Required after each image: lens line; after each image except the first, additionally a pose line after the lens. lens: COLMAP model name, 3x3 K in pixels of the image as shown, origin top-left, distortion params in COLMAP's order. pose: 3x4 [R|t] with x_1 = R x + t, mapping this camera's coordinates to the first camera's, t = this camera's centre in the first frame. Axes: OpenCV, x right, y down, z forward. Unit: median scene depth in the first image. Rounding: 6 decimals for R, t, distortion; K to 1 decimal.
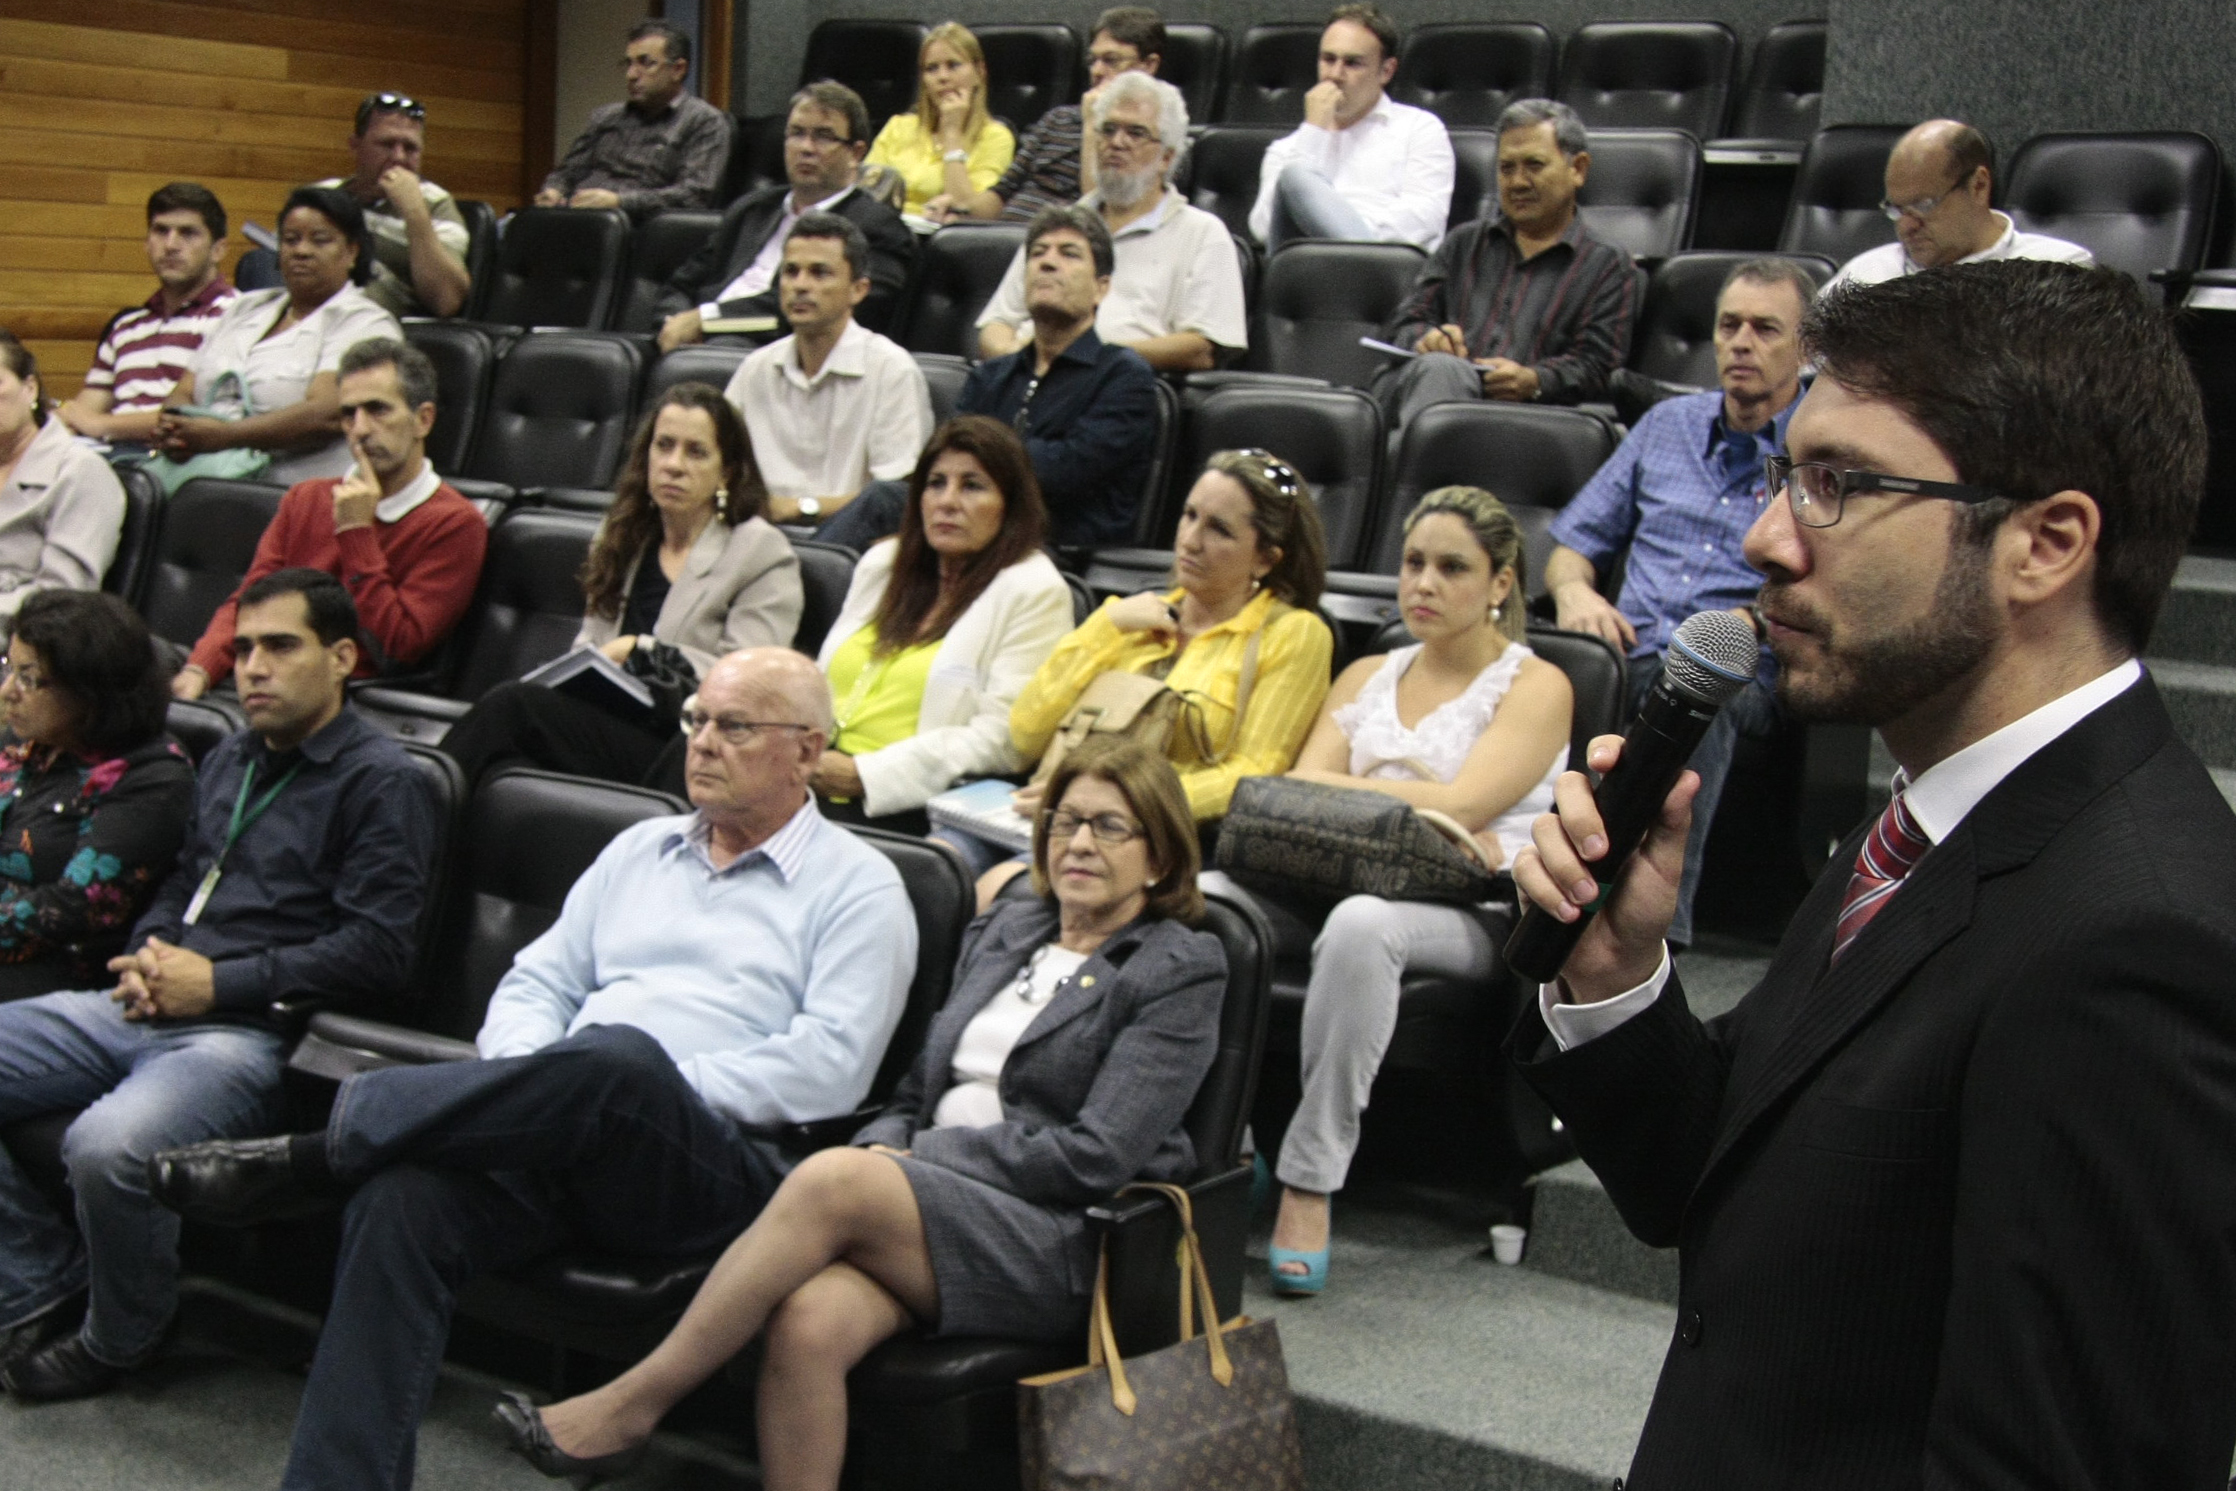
lens RADIAL K [[3024.6, 0, 1118.1], [0, 3024.6, 689.2], [0, 0, 1]] dist [0.021905, 0.057645]
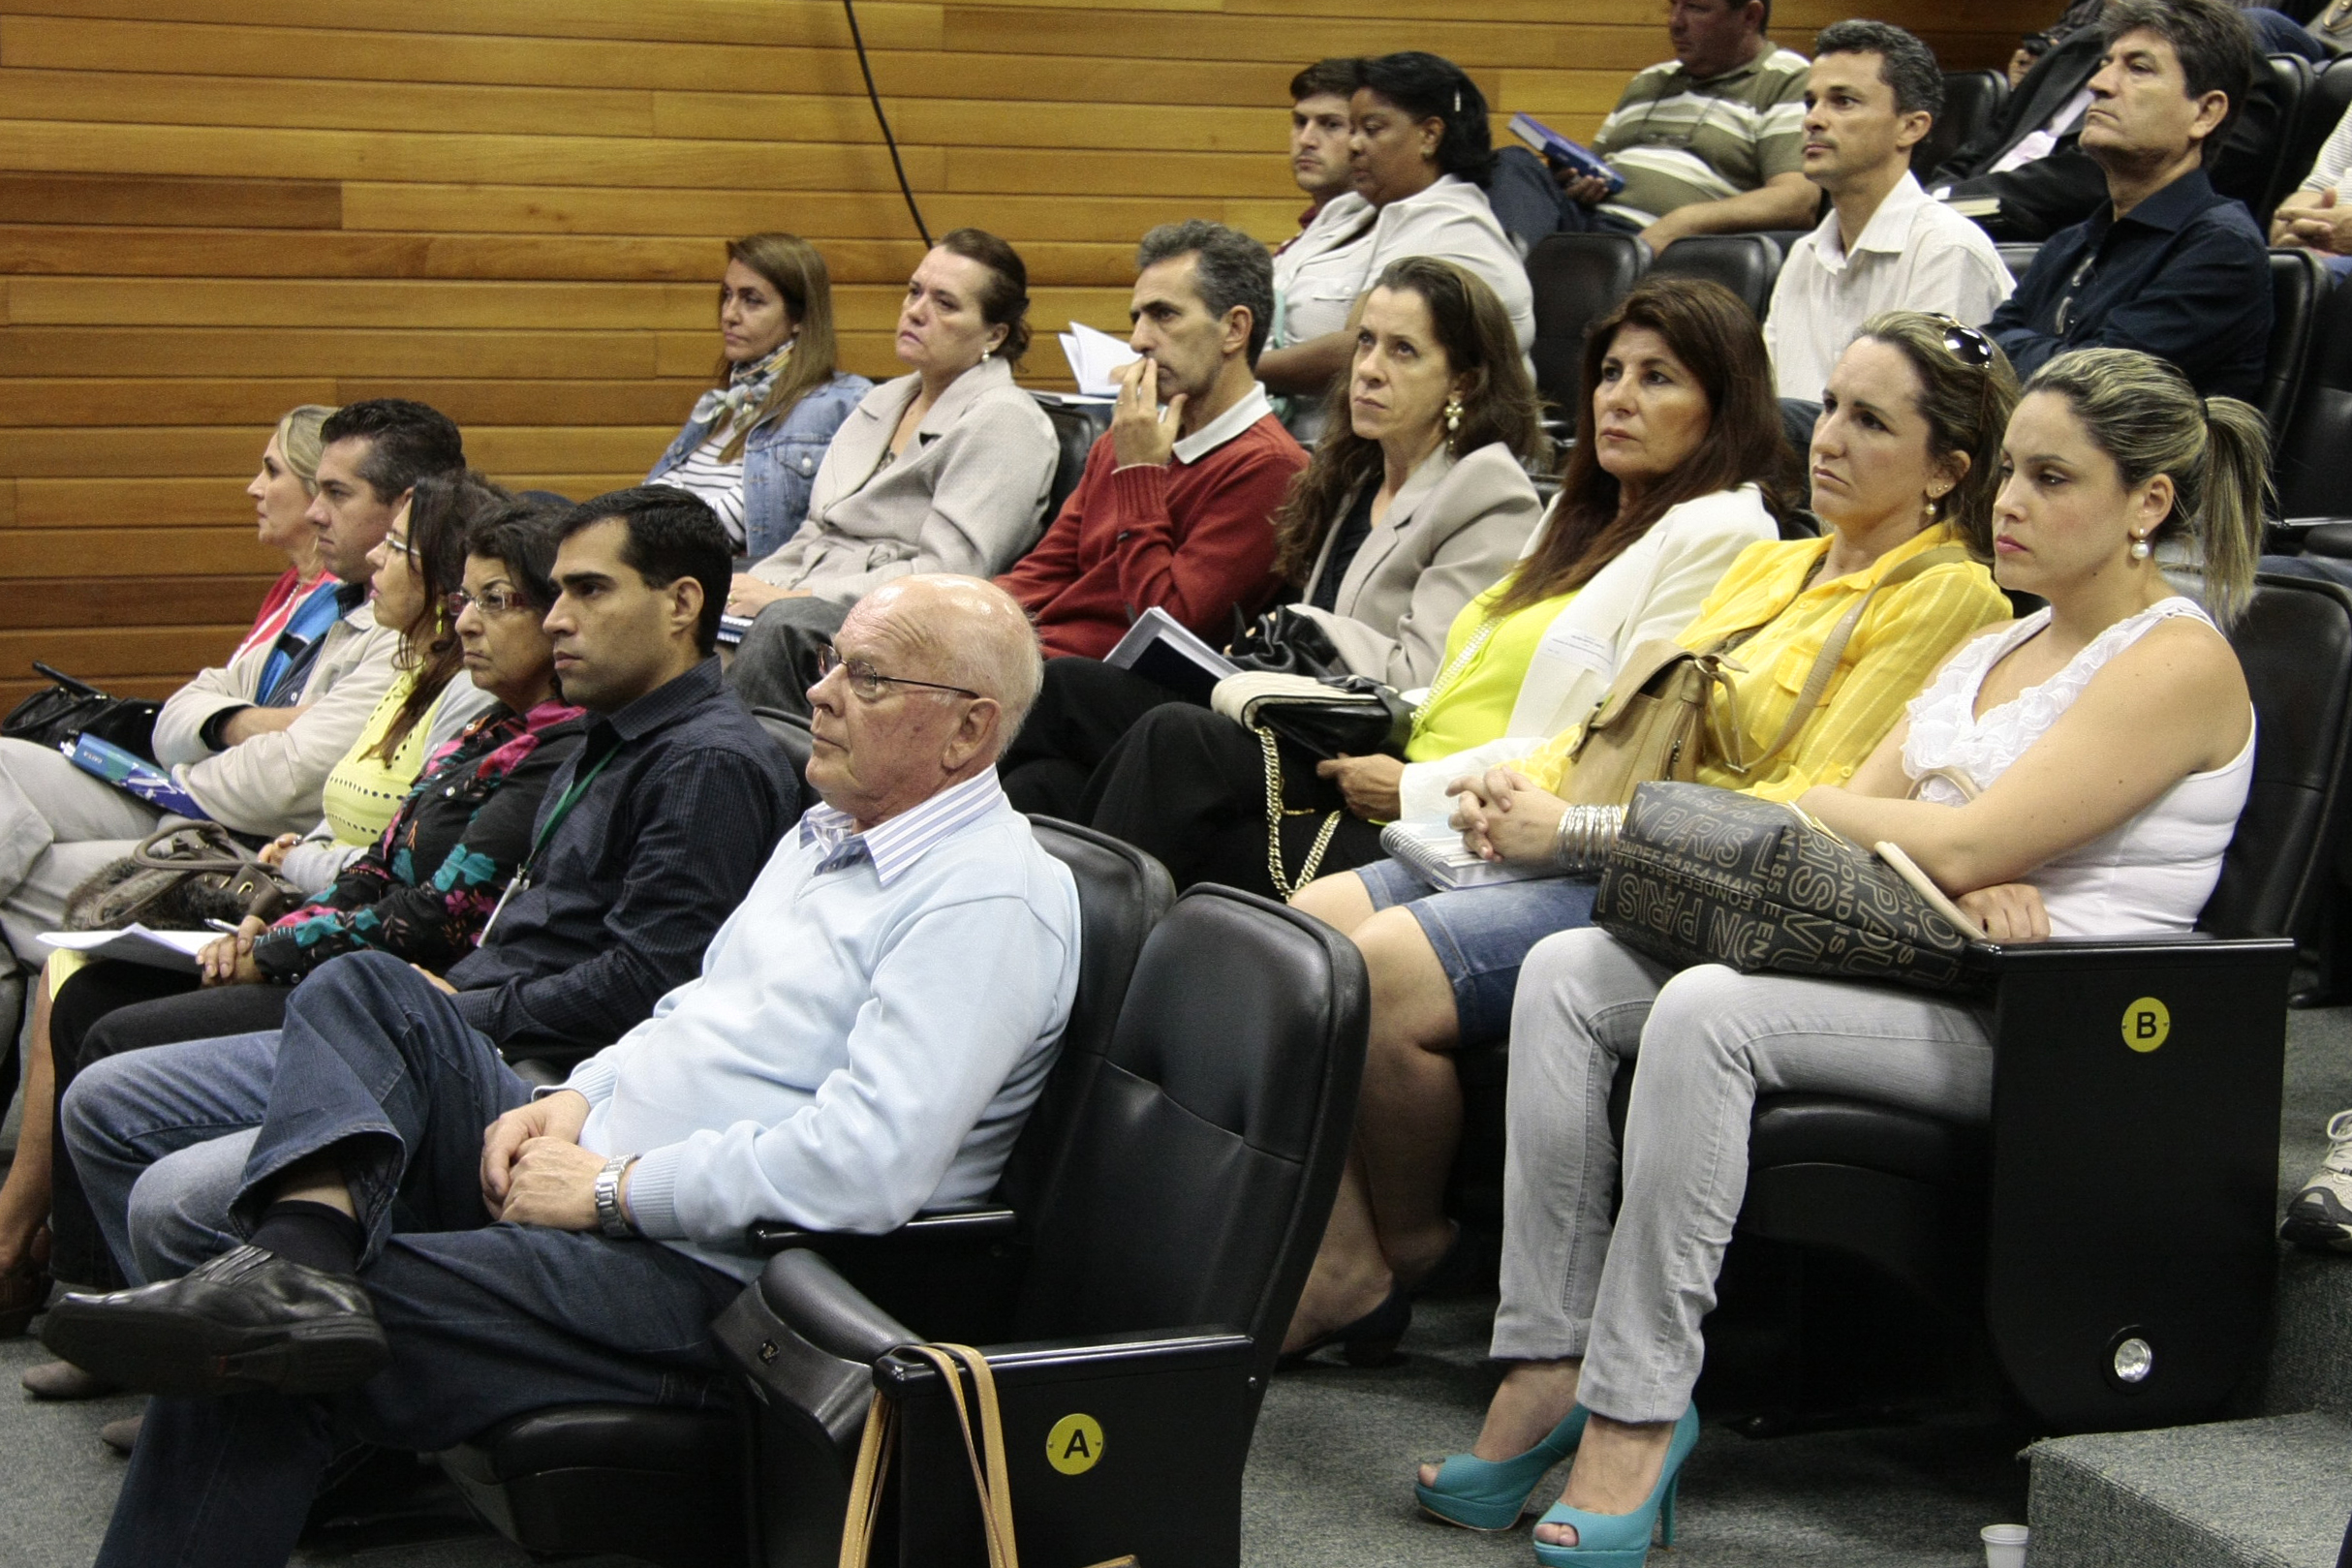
lens RADIAL K [[4154.6, 0, 1176.0], [0, 4154.6, 784.0], [0, 0, 1]] dist [0.144123, 0.064394]
pose [[0.855320, 0.029677, -0.517250, 0.383308], [-0.034286, 0.999412, 0.000644, 0.029566], [0.516965, 0.017183, 0.855834, 0.166879]]
